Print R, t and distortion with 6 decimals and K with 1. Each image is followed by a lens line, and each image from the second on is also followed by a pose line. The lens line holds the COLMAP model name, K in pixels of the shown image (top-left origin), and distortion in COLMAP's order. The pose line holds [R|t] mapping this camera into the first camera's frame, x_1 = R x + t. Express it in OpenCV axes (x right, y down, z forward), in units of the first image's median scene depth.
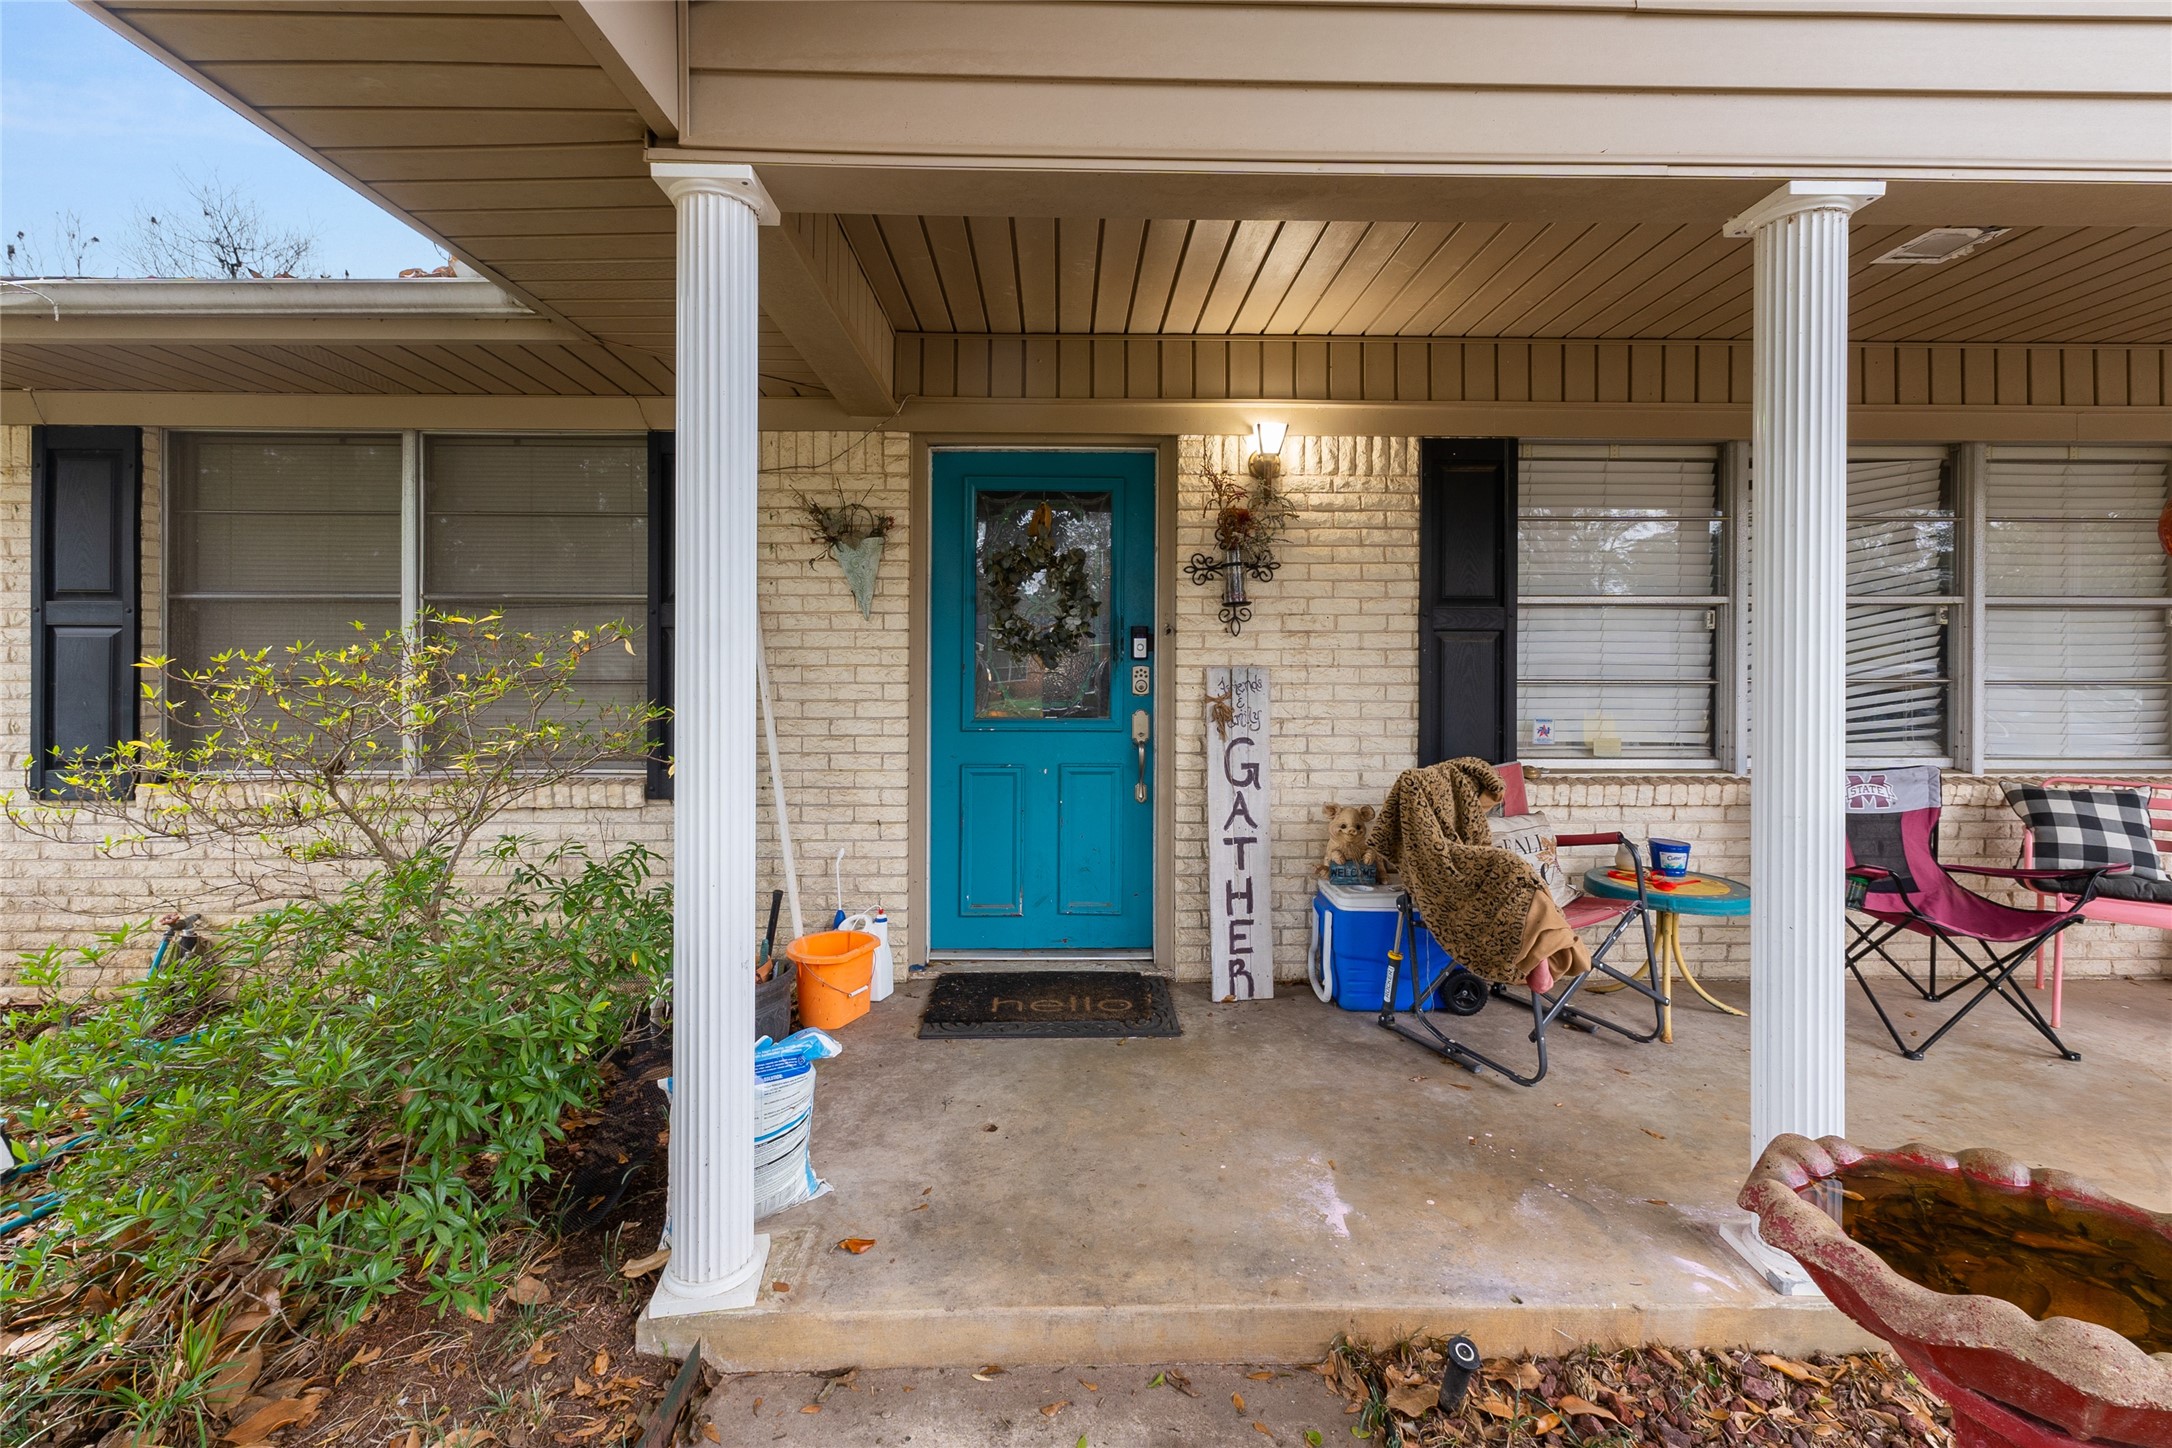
lens RADIAL K [[936.9, 0, 1082.0], [0, 936.9, 677.1], [0, 0, 1]] dist [0.001691, 0.000243]
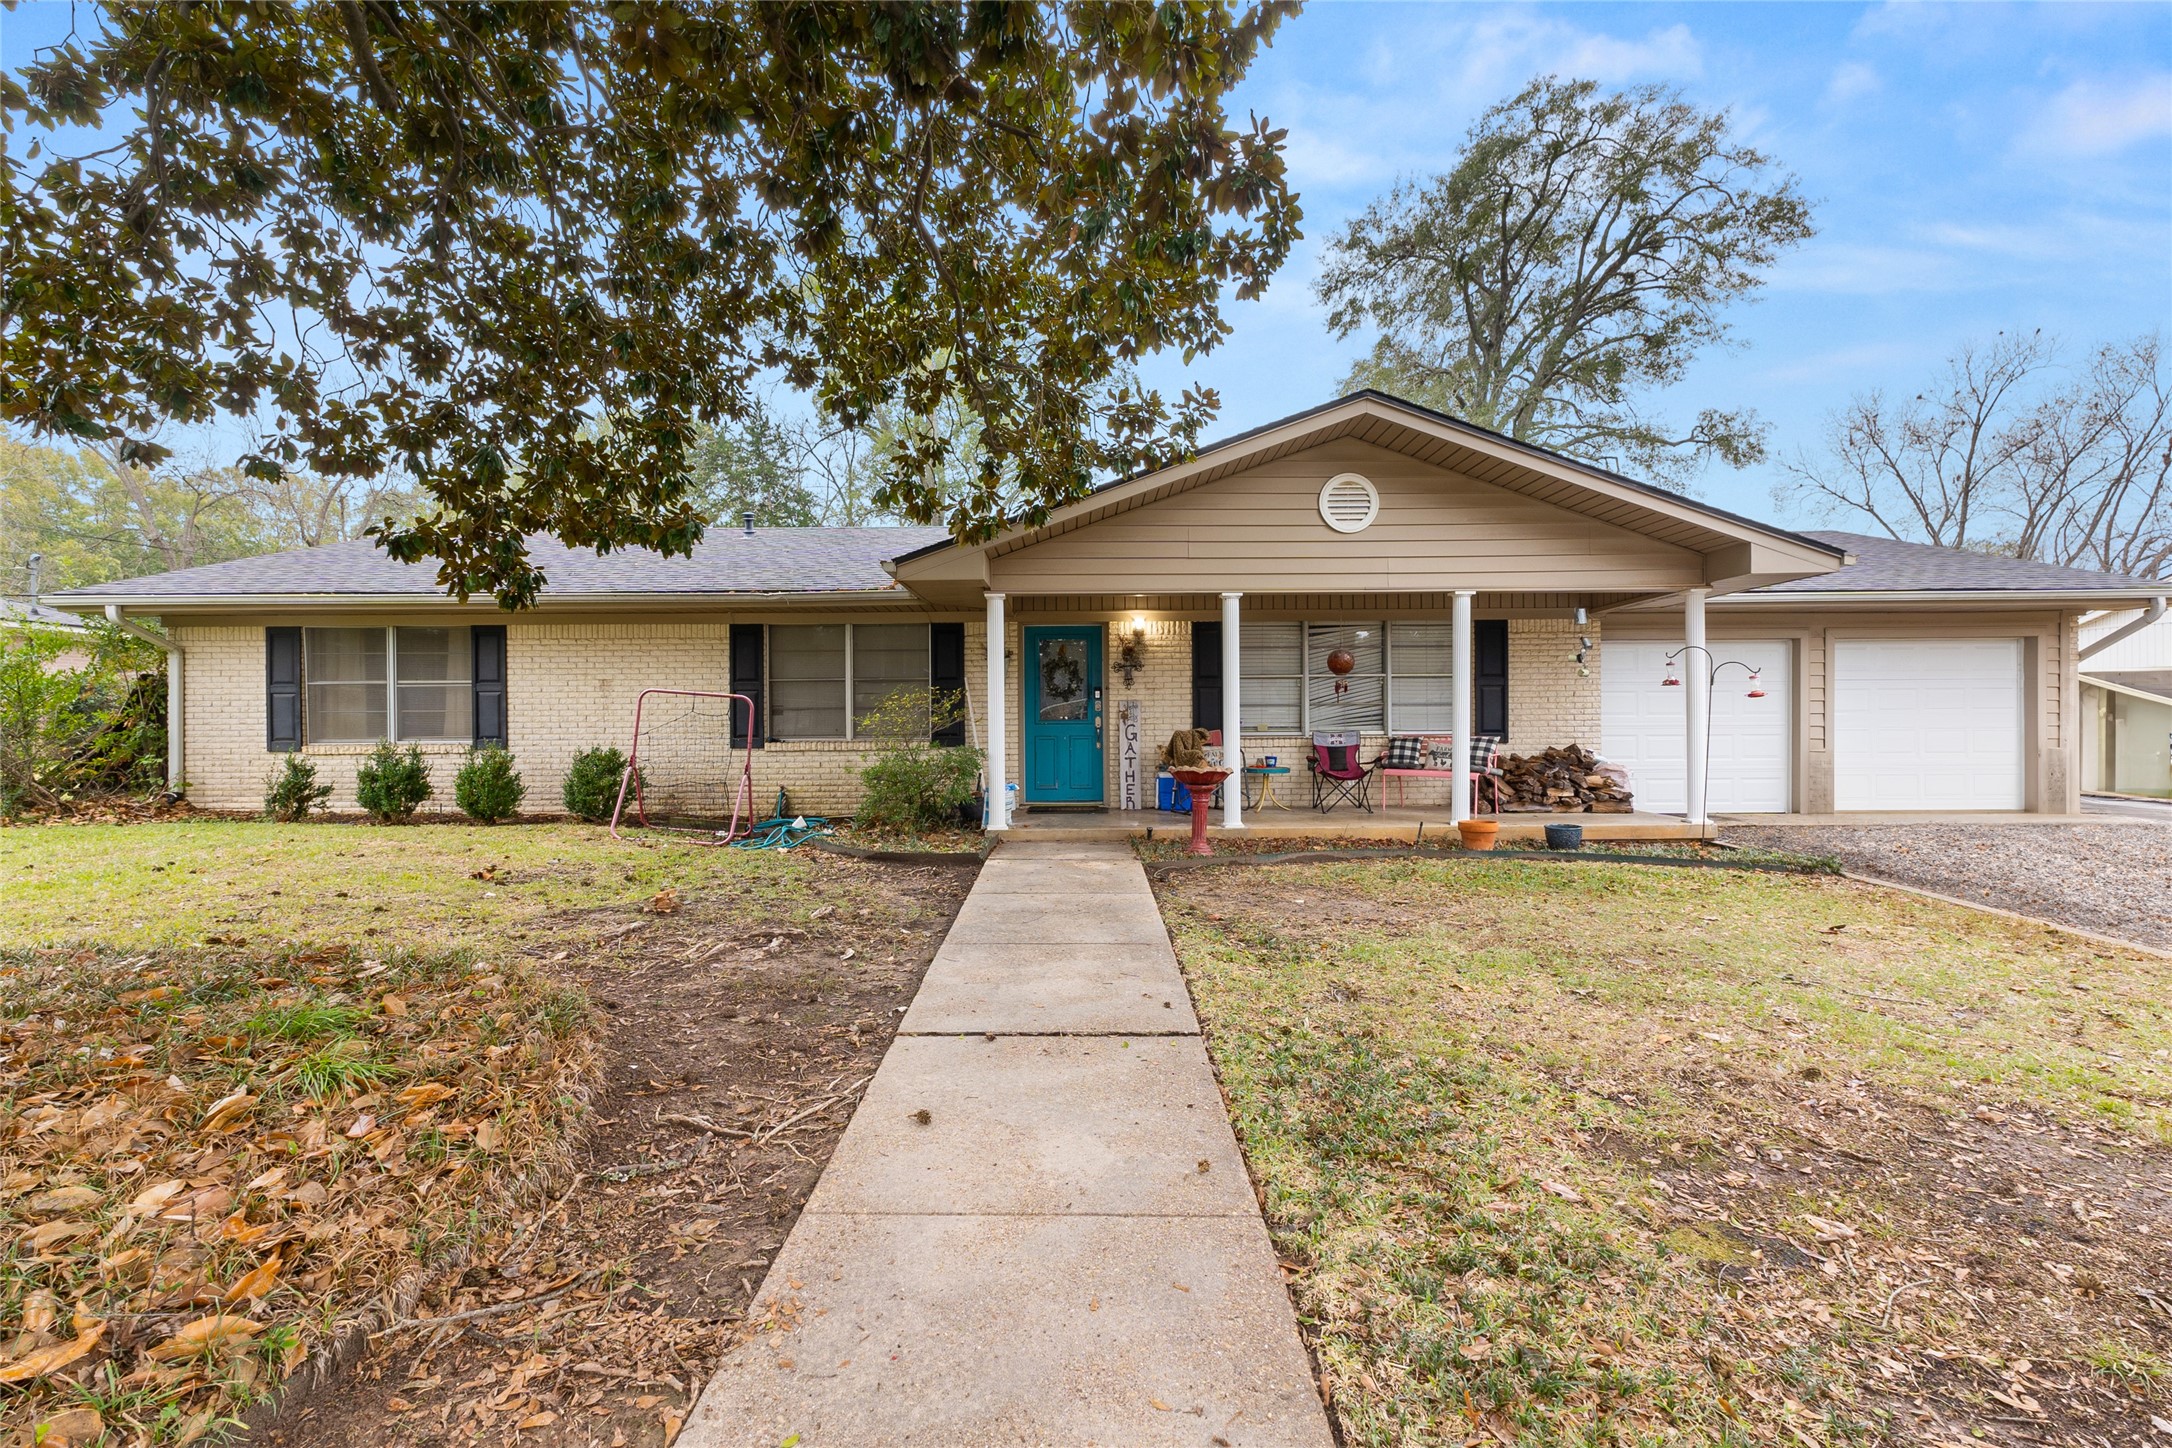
lens RADIAL K [[936.9, 0, 1077.1], [0, 936.9, 704.7], [0, 0, 1]] dist [0.001691, 0.000243]
pose [[0.999777, -0.011354, 0.017782, -0.052749], [0.011234, 0.999913, 0.006847, -0.019958], [-0.017859, -0.006646, 0.999818, -1.951492]]
